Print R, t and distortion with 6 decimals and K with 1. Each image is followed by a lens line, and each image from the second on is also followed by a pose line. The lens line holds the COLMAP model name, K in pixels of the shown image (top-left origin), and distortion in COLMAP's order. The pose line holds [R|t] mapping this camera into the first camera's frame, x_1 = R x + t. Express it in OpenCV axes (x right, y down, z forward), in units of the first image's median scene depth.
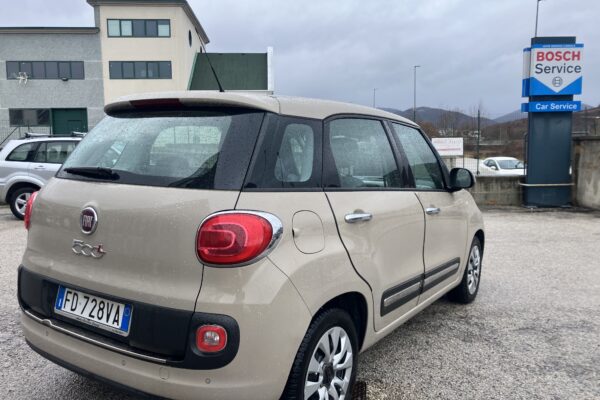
lens RADIAL K [[486.2, 0, 306.0], [0, 486.2, 201.4], [0, 0, 1]] dist [-0.004273, -0.012701]
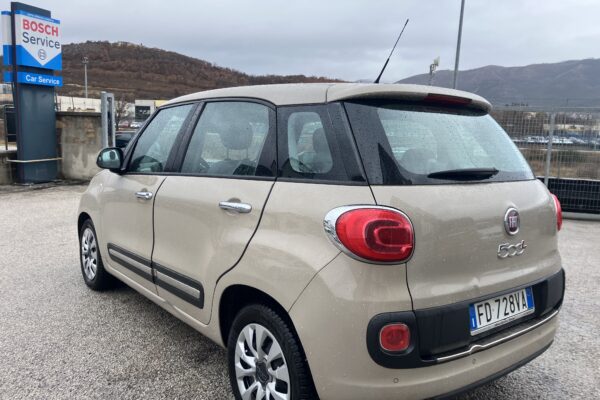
lens RADIAL K [[486.2, 0, 306.2], [0, 486.2, 199.3], [0, 0, 1]] dist [-0.004273, -0.012701]
pose [[0.333642, -0.118583, 0.935212, -0.254013], [0.063242, 0.992637, 0.103303, -0.023718], [-0.940576, 0.024678, 0.338685, 0.173543]]
